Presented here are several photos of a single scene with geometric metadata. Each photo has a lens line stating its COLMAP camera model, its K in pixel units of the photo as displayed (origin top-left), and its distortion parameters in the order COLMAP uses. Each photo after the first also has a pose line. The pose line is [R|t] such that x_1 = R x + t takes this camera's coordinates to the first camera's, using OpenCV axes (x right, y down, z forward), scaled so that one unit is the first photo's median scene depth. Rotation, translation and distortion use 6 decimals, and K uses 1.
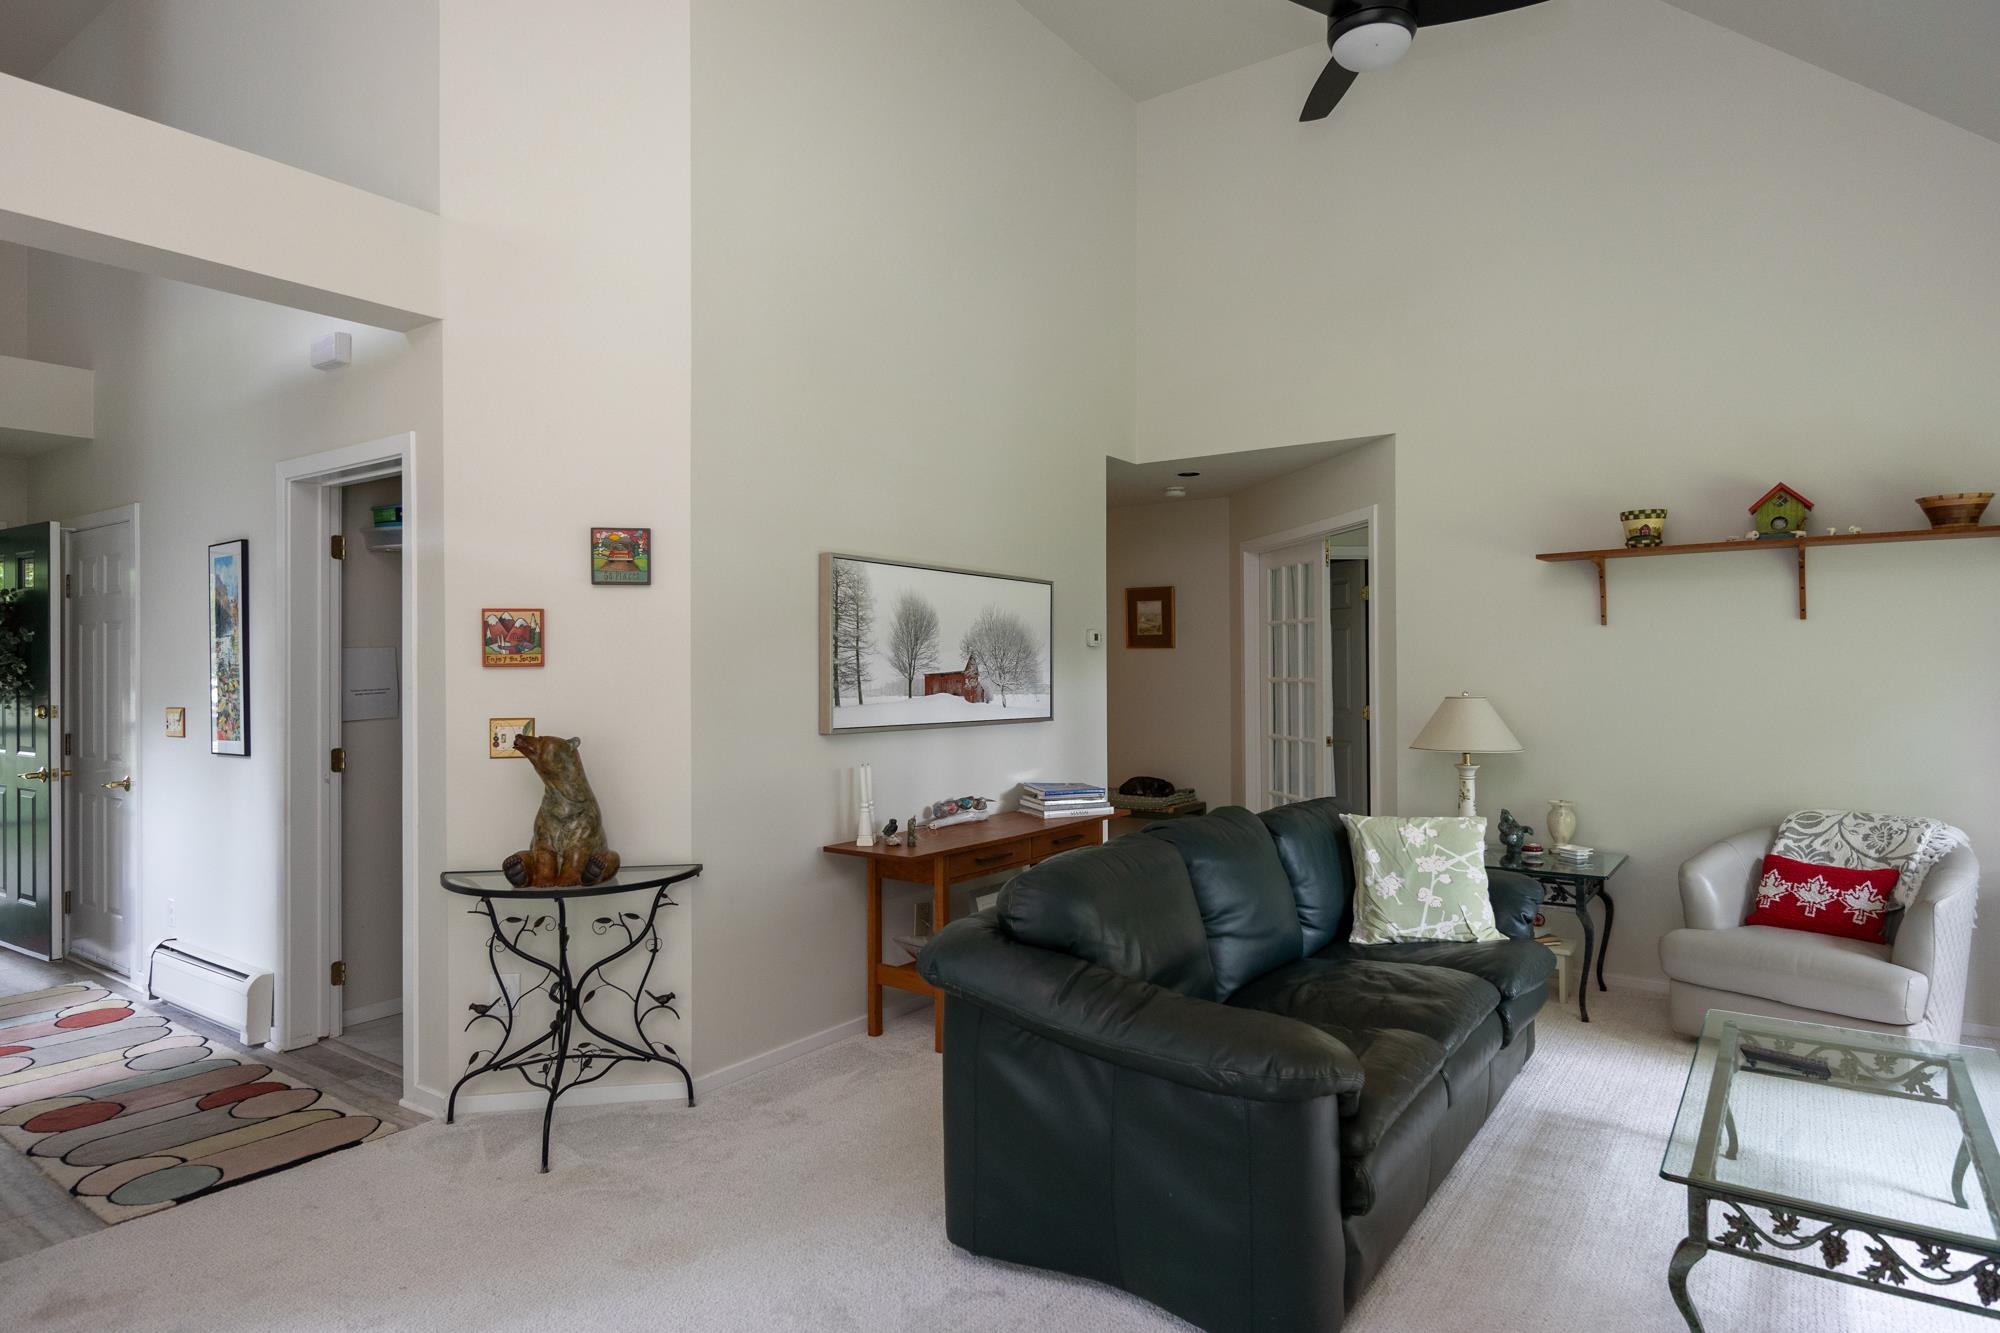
lens RADIAL K [[1132.7, 0, 994.9], [0, 1132.7, 666.2], [0, 0, 1]] dist [0.004320, -0.006315]
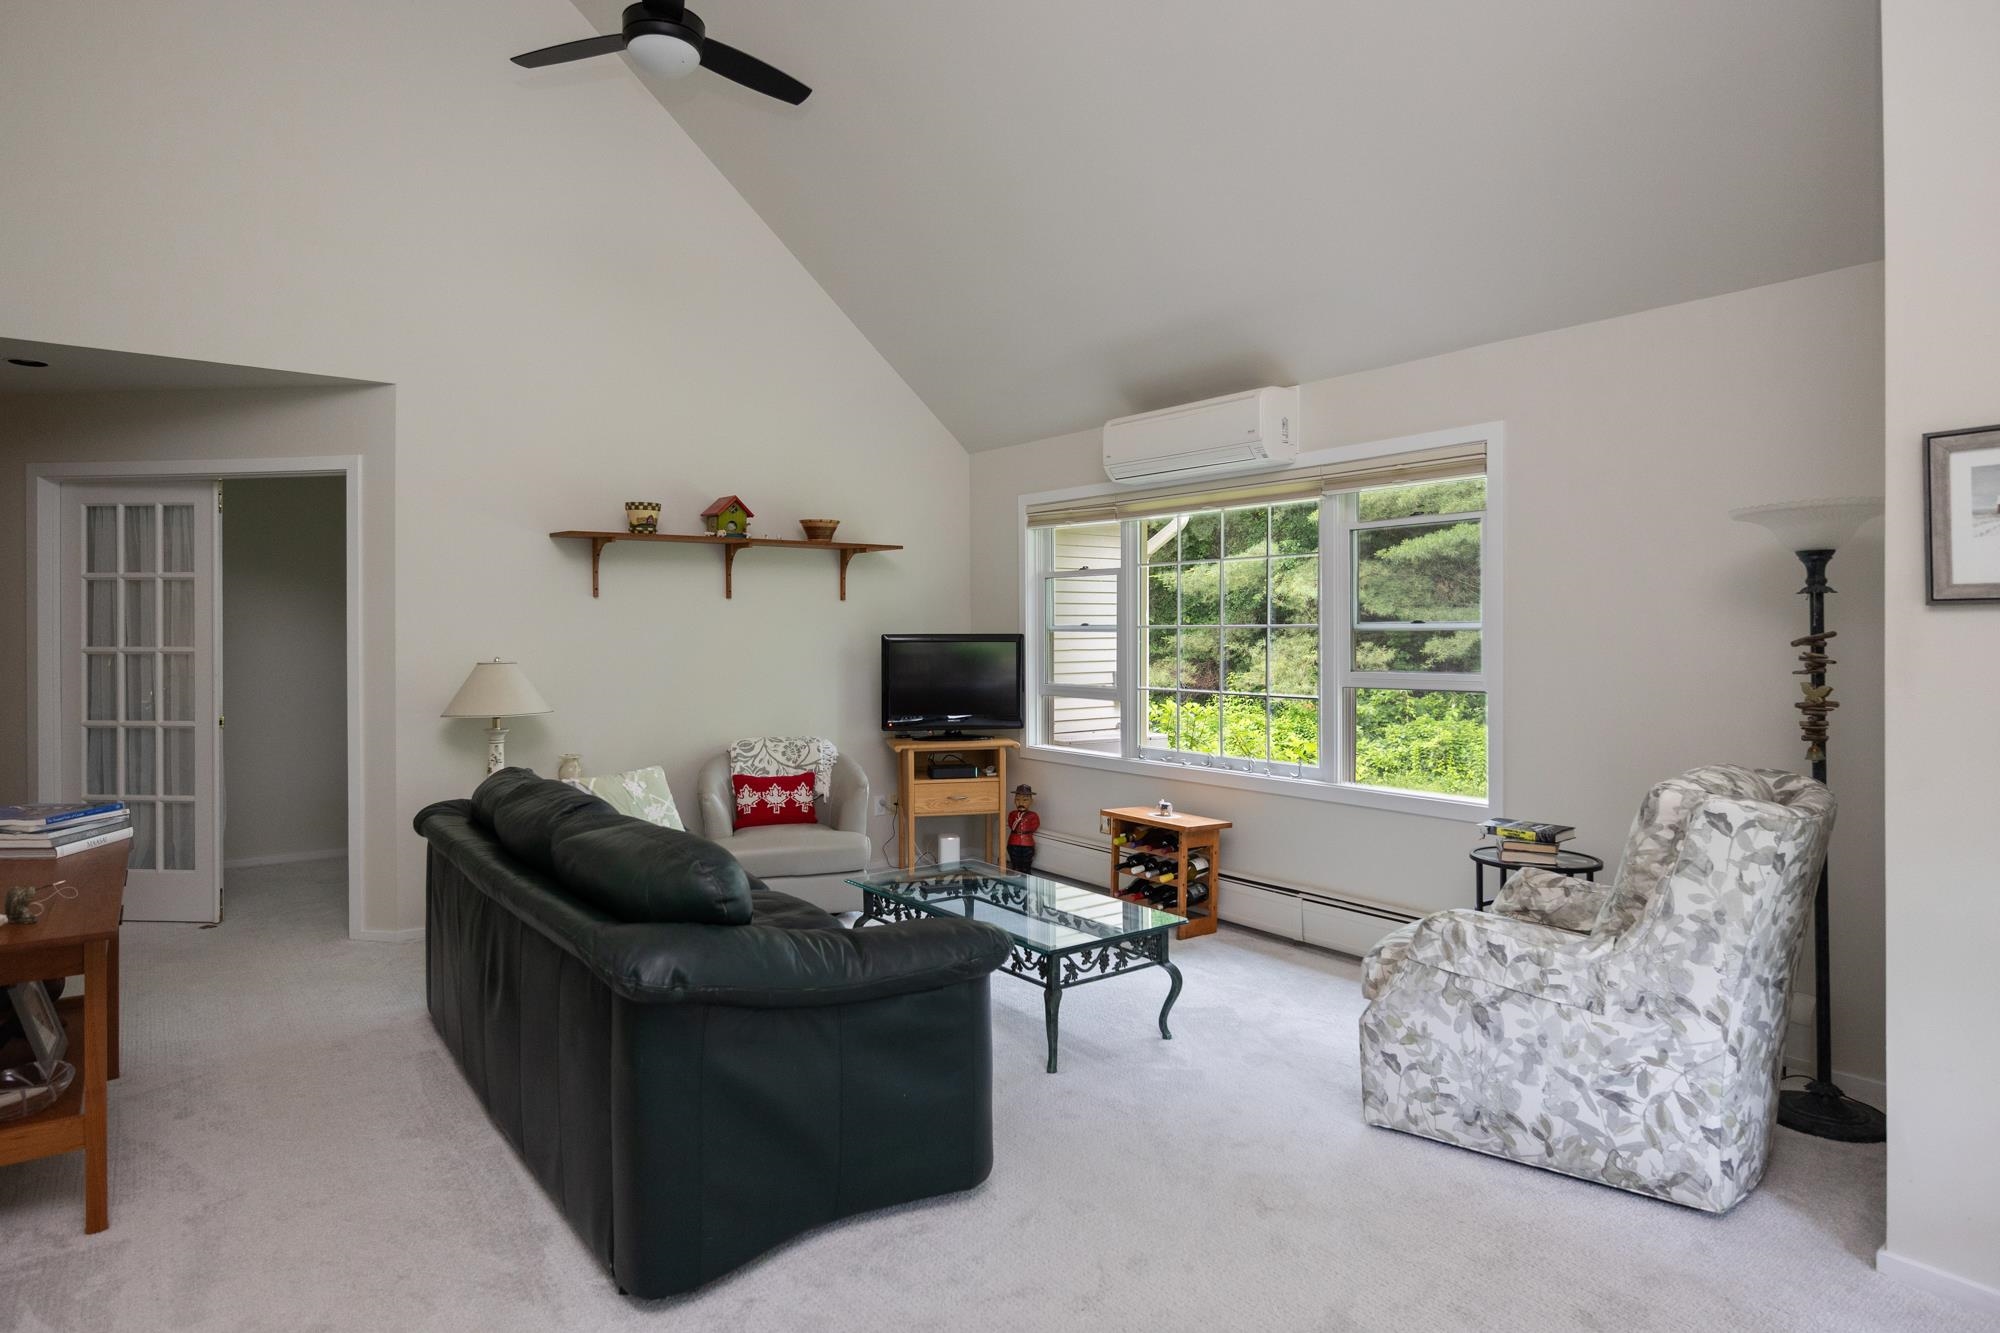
lens RADIAL K [[1132.7, 0, 986.4], [0, 1132.7, 631.1], [0, 0, 1]] dist [0.004320, -0.006315]
pose [[0.297436, 0.004849, 0.954729, -0.533131], [0.000287, 0.999987, -0.005168, 0.004530], [-0.954742, 0.001811, 0.297431, 0.343855]]
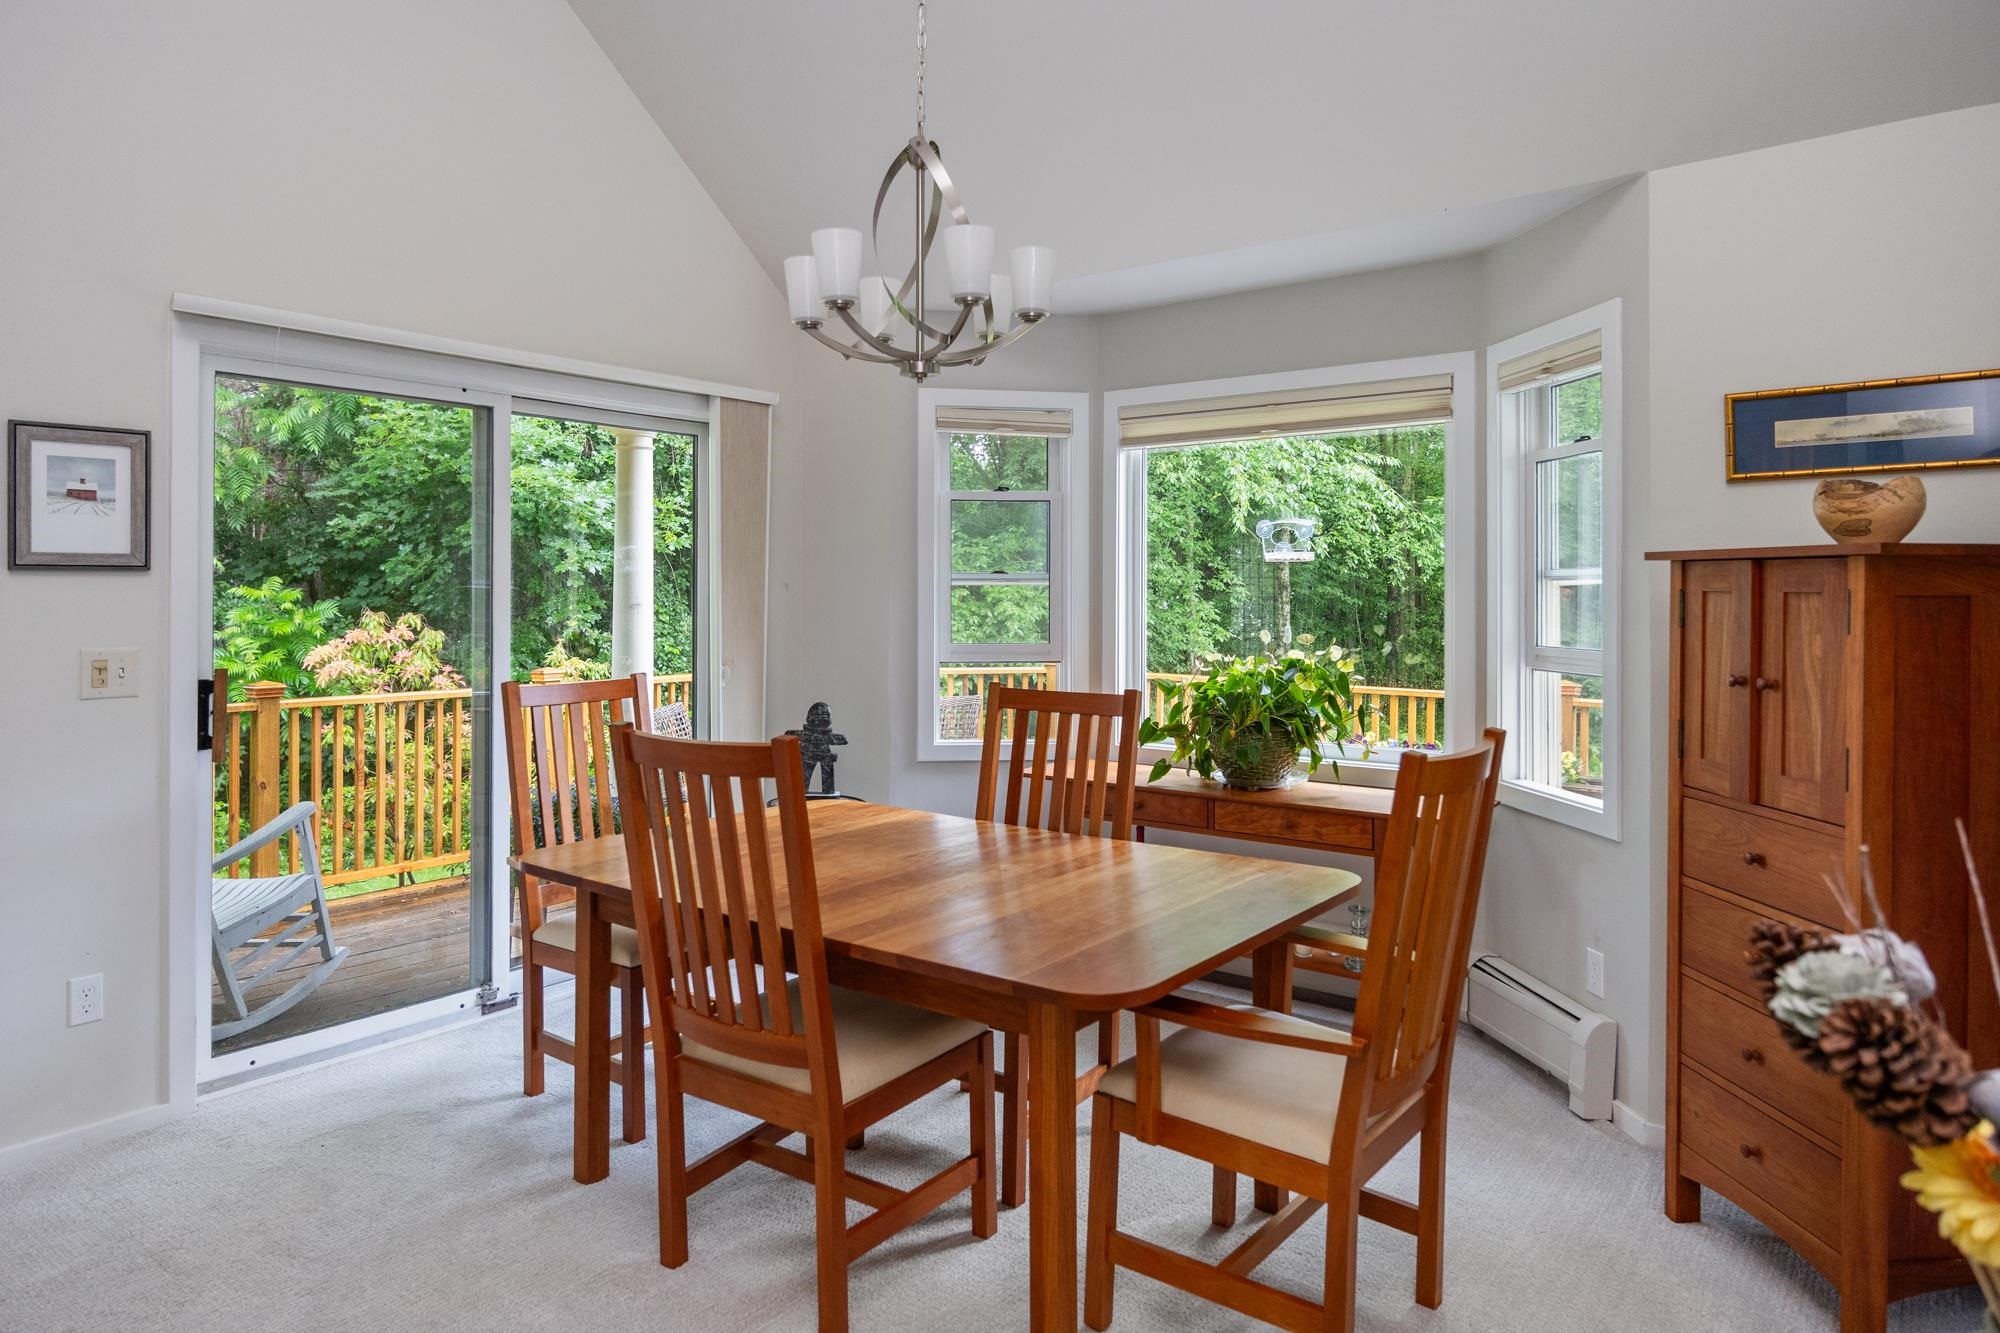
lens RADIAL K [[1294.0, 0, 1037.3], [0, 1294.0, 580.5], [0, 0, 1]] dist [0.002218, -0.001231]
pose [[-0.998959, 0.003002, 0.045516, -0.470845], [0.002612, 0.999959, -0.008629, 0.003186], [-0.045540, -0.008501, -0.998926, 0.818917]]
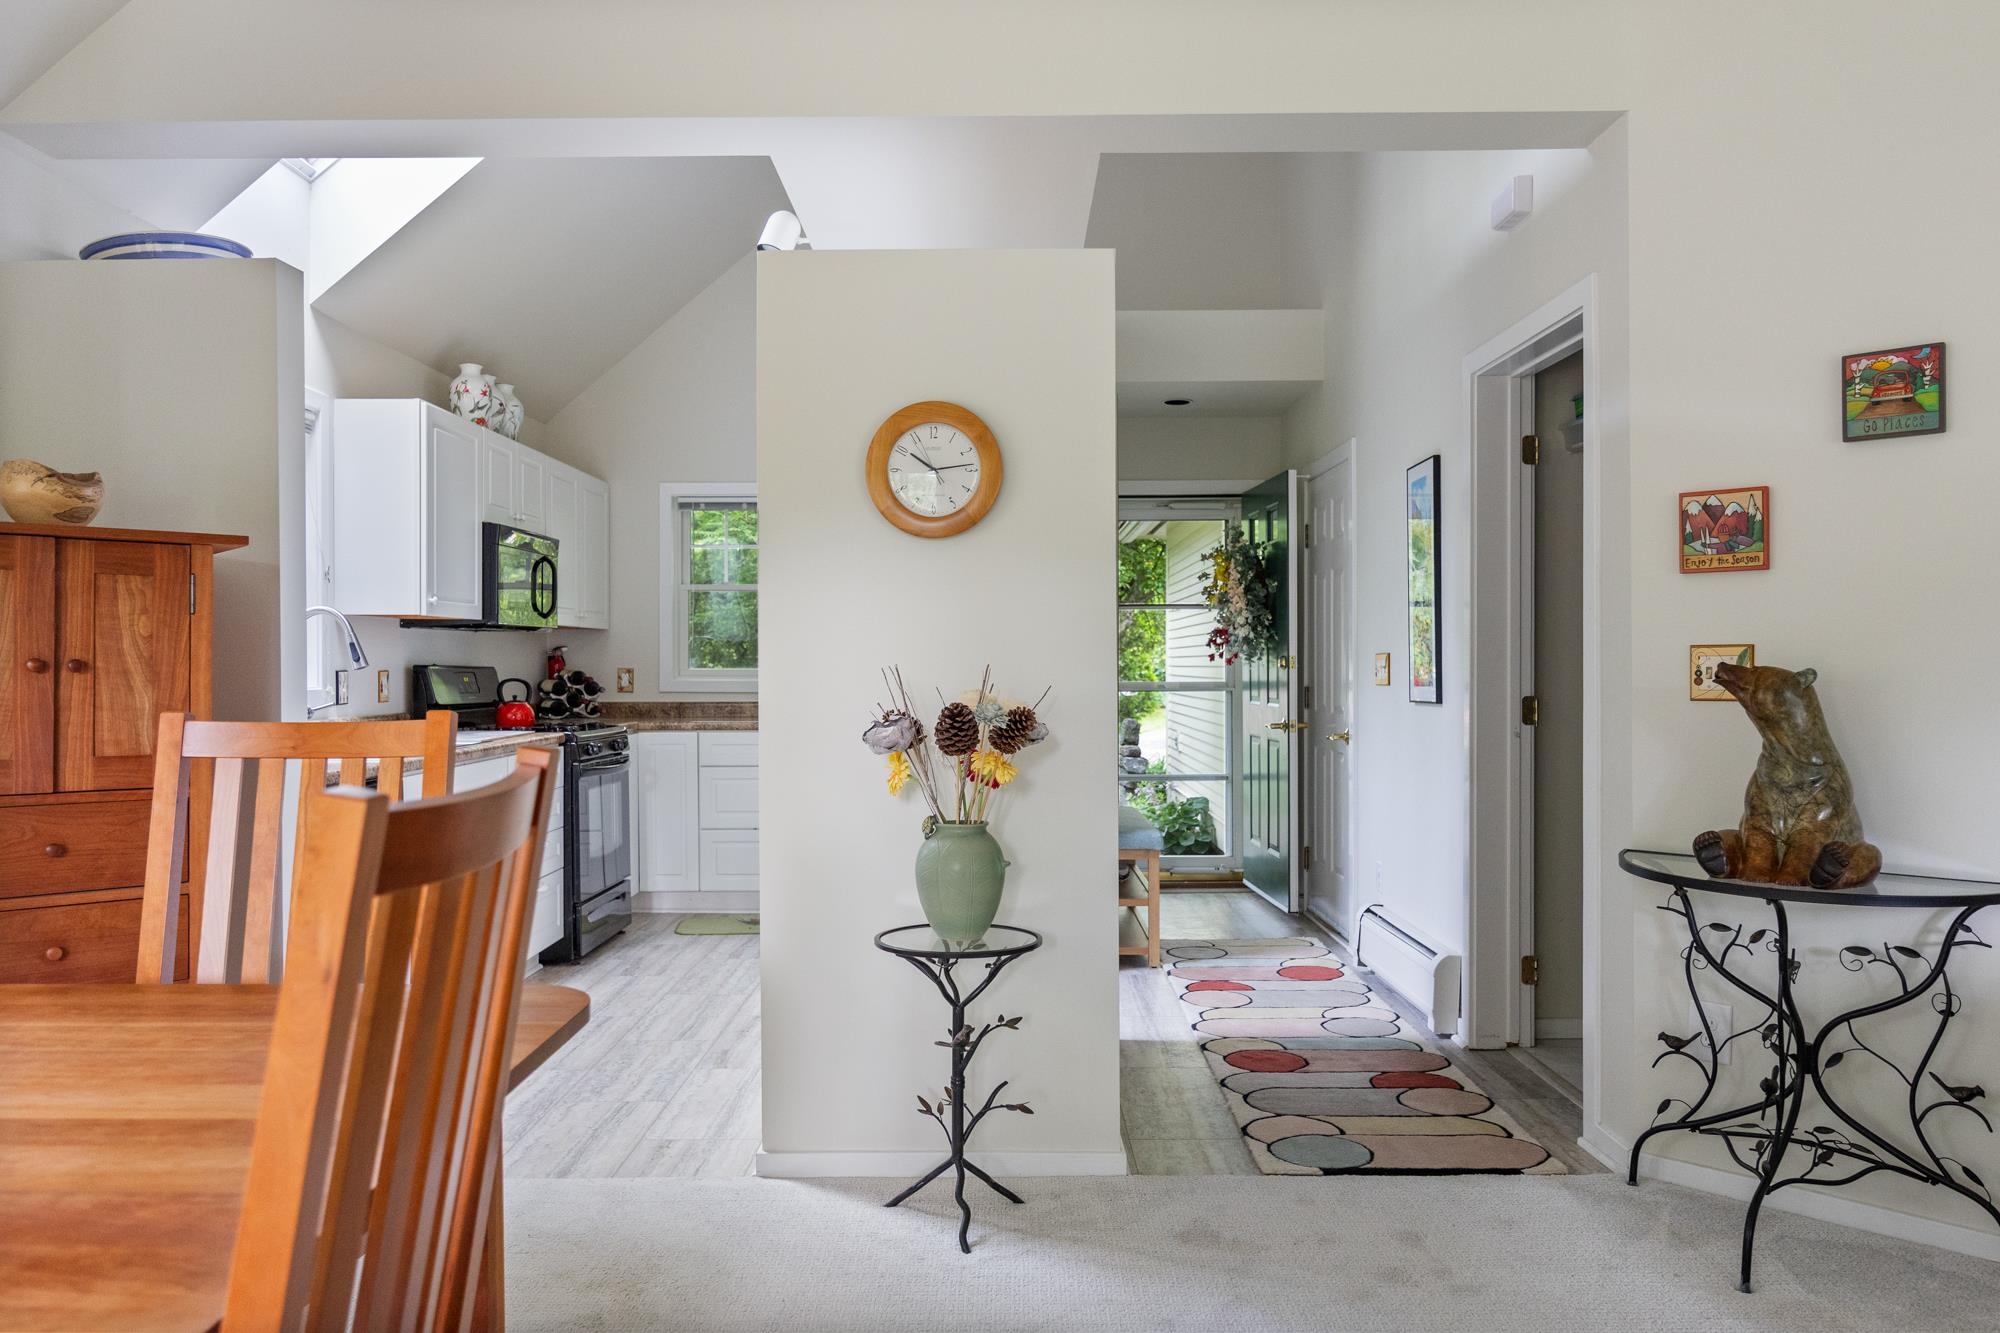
lens RADIAL K [[1398.2, 0, 997.9], [0, 1398.2, 674.4], [0, 0, 1]] dist [-0.006819, 0.008811]
pose [[0.578563, 0.007929, -0.815599, 0.023439], [0.003135, 0.999924, 0.011944, 0.048666], [0.815632, -0.009467, 0.578494, 0.115272]]
